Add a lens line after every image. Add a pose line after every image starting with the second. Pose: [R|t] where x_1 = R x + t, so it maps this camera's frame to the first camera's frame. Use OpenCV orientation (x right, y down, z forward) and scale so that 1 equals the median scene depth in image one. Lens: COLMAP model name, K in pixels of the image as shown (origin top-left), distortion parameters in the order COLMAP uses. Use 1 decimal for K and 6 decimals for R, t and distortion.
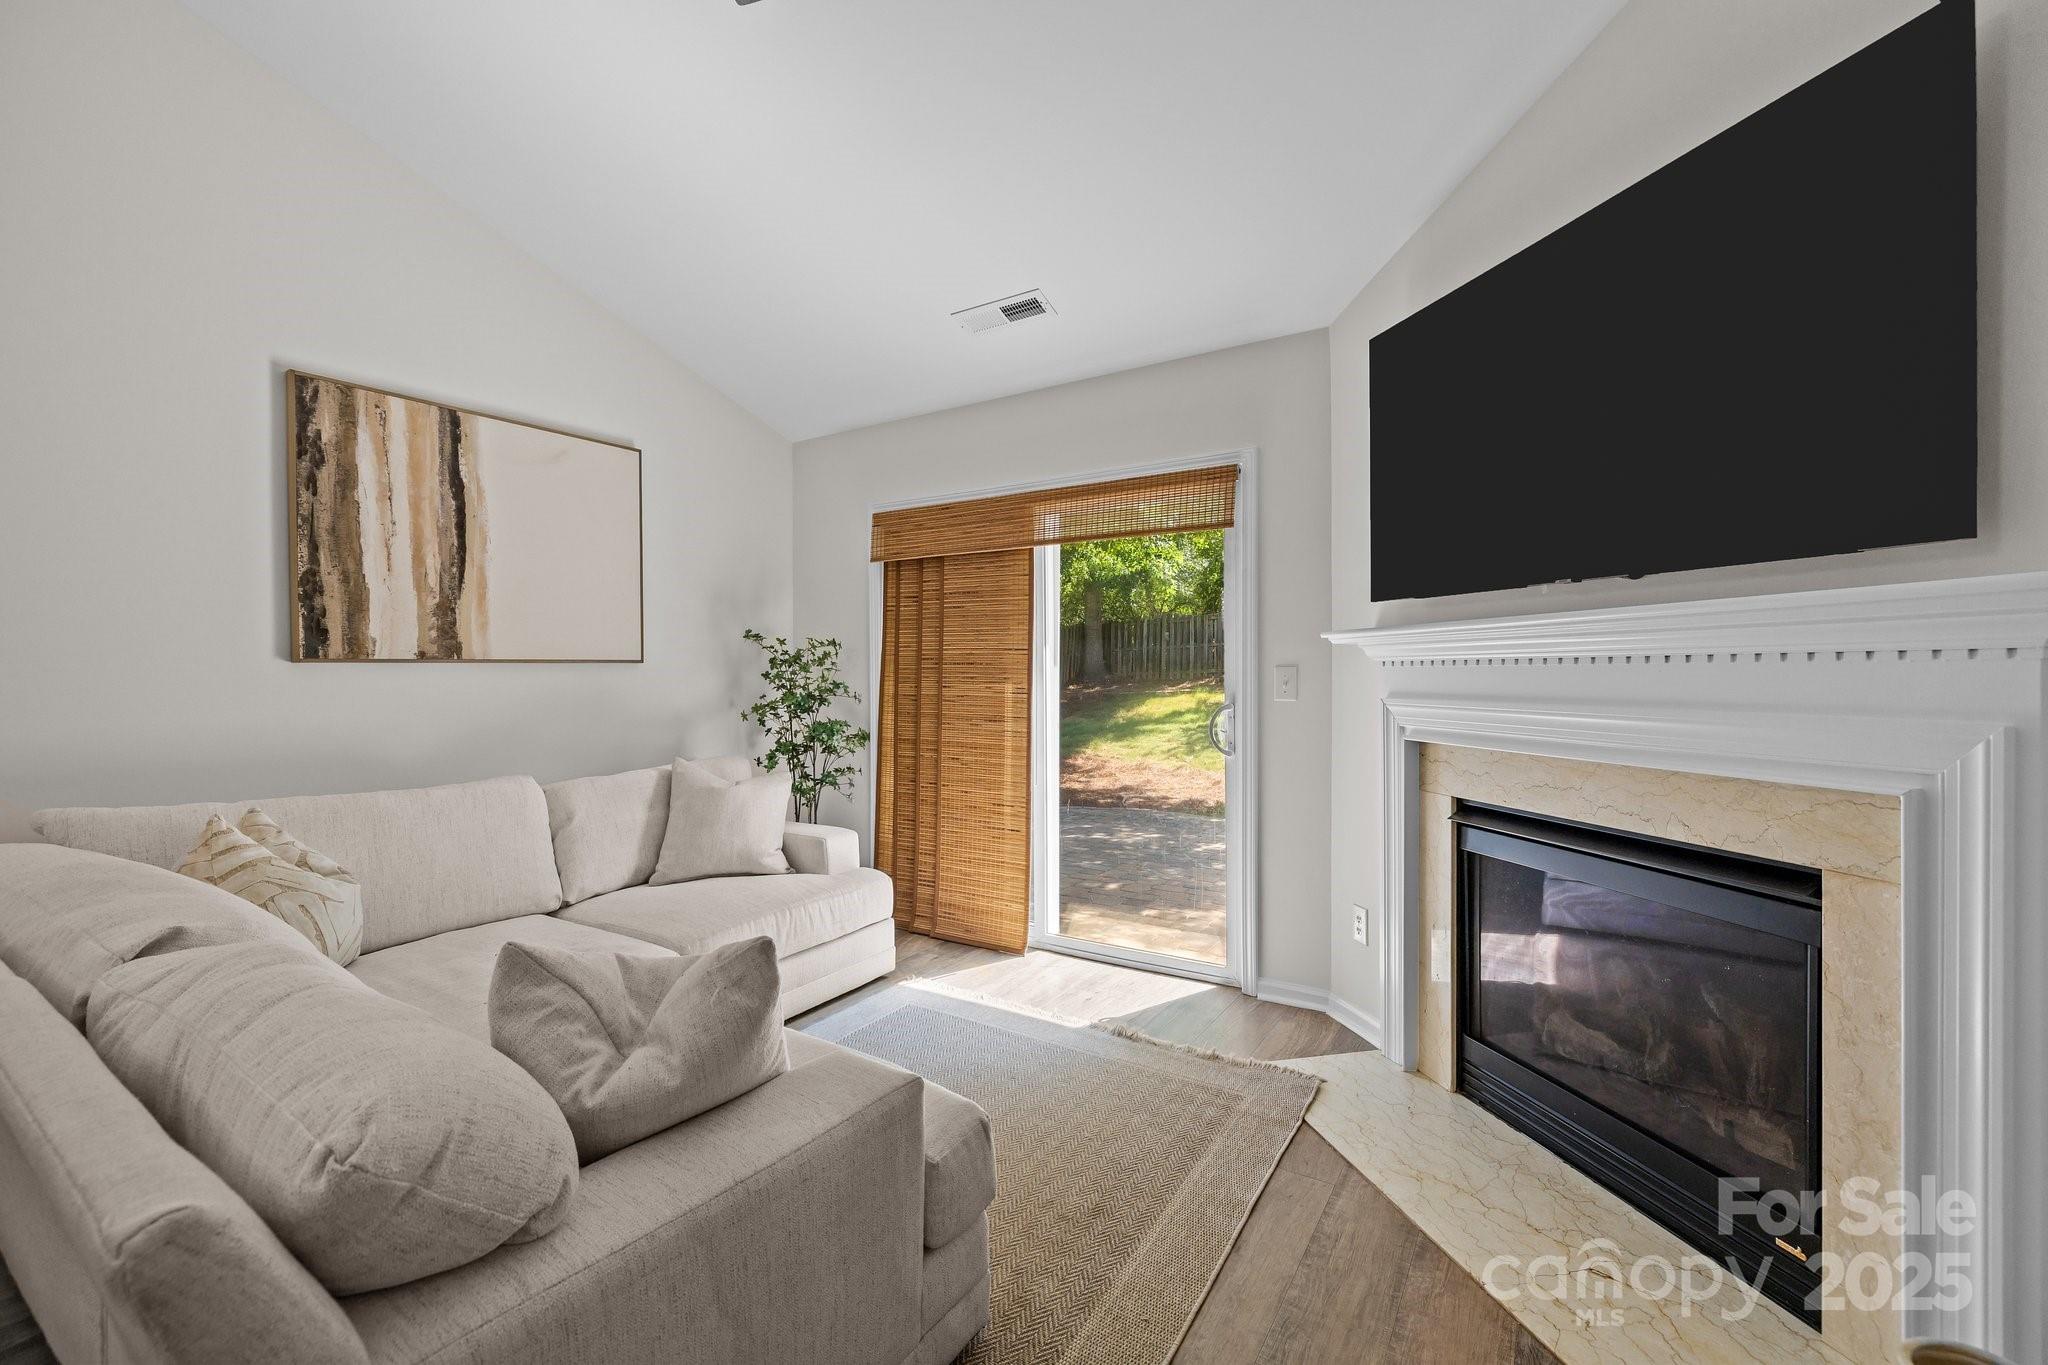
lens RADIAL K [[868.4, 0, 1004.6], [0, 868.4, 680.2], [0, 0, 1]] dist [0.001025, -0.000380]
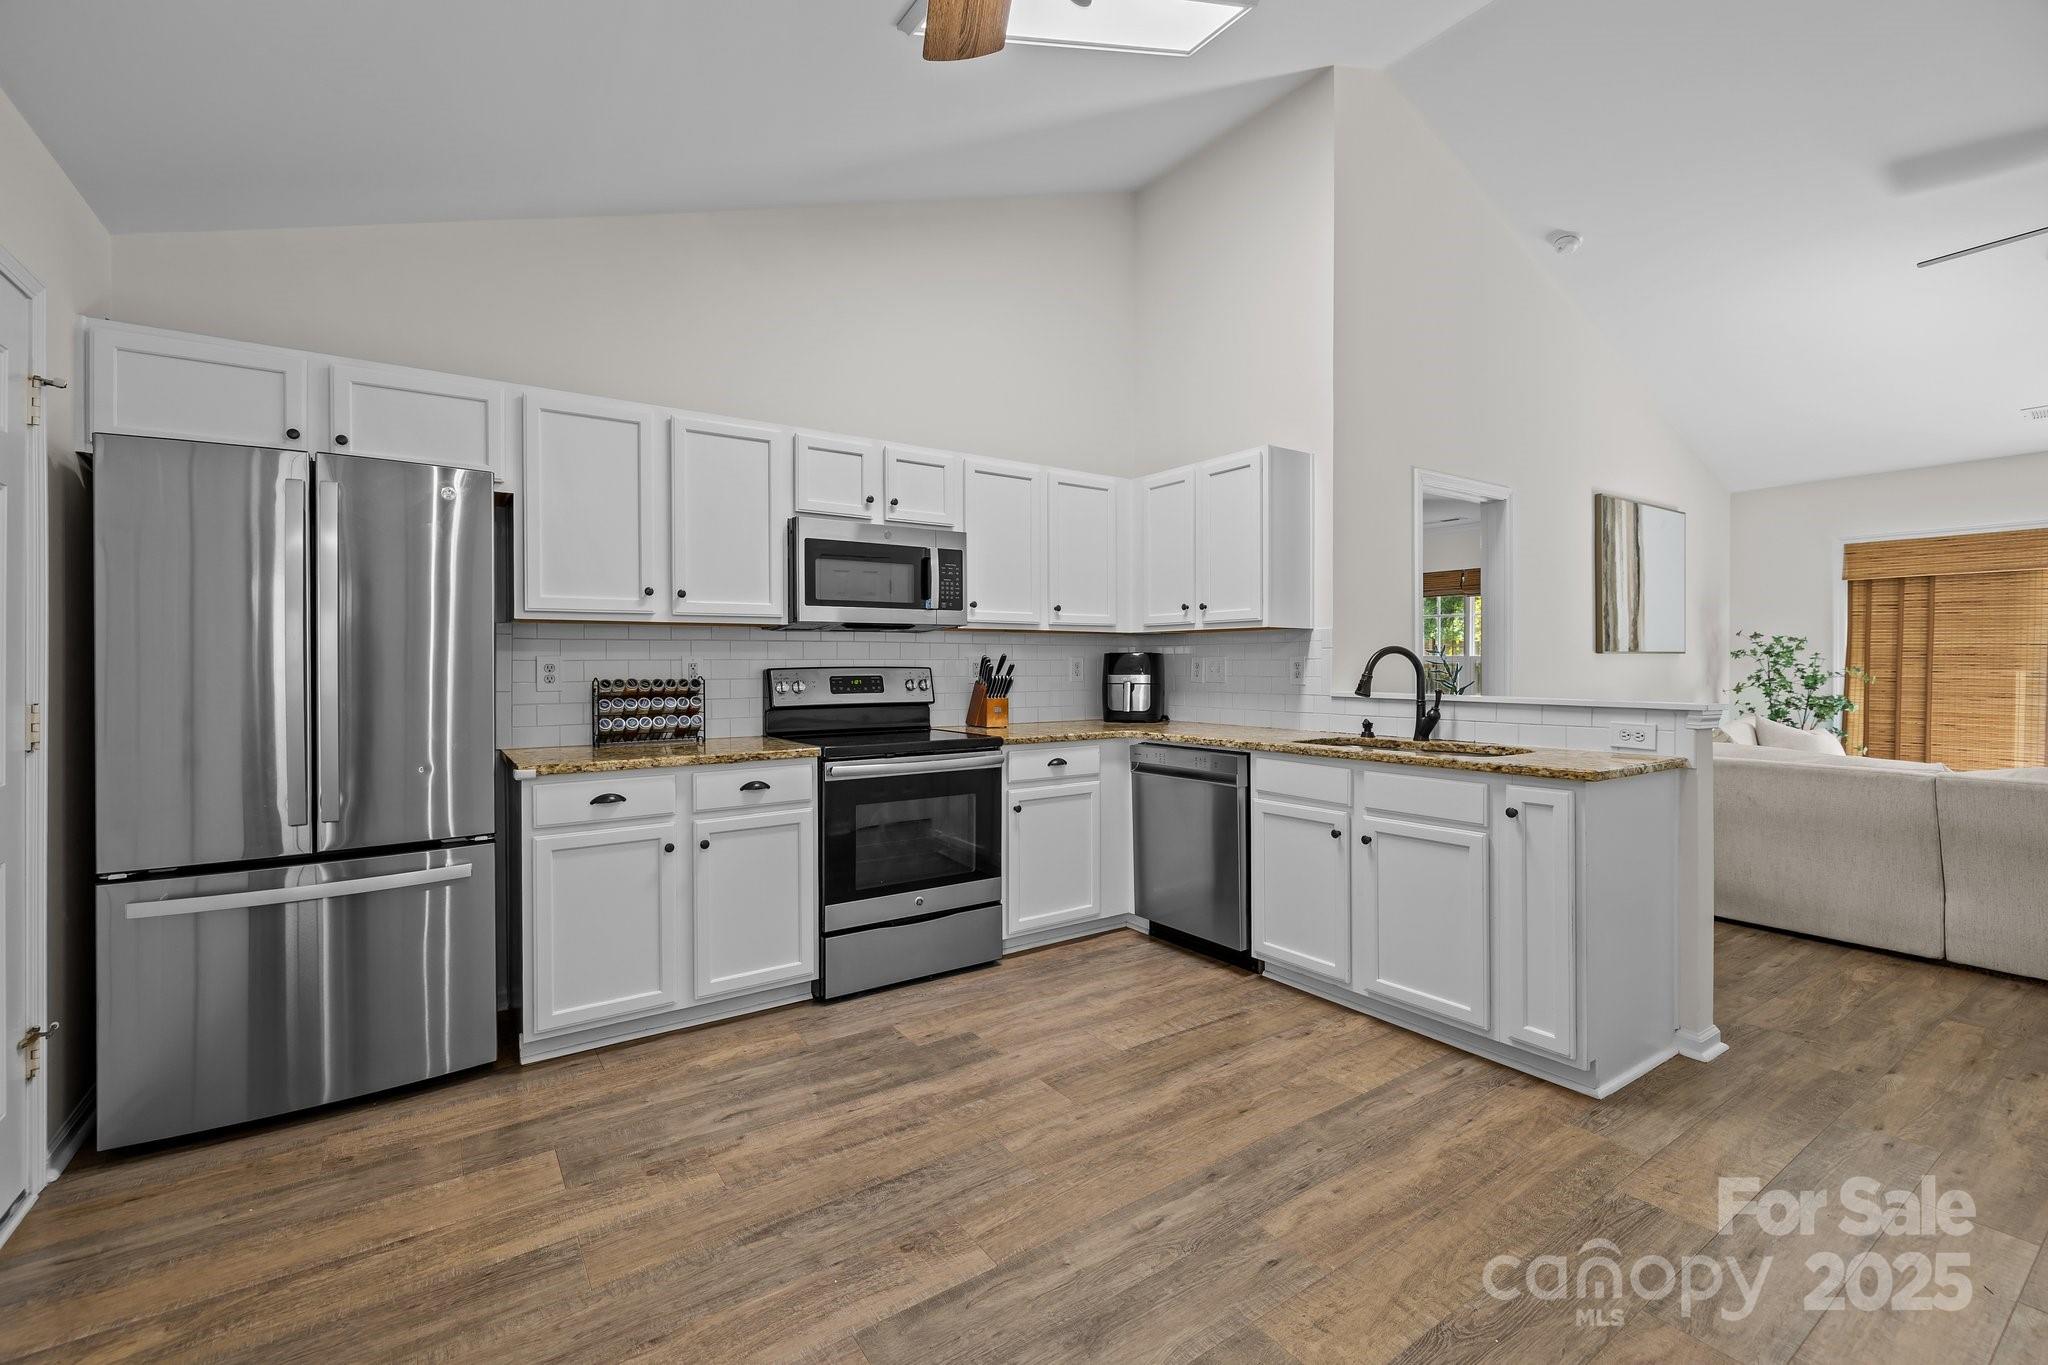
lens RADIAL K [[868.4, 0, 1006.0], [0, 868.4, 662.4], [0, 0, 1]] dist [0.001025, -0.000380]
pose [[0.919878, 0.004087, -0.392184, -1.070441], [-0.008971, 0.999903, -0.010622, 0.024991], [0.392103, 0.013289, 0.919825, -0.997072]]
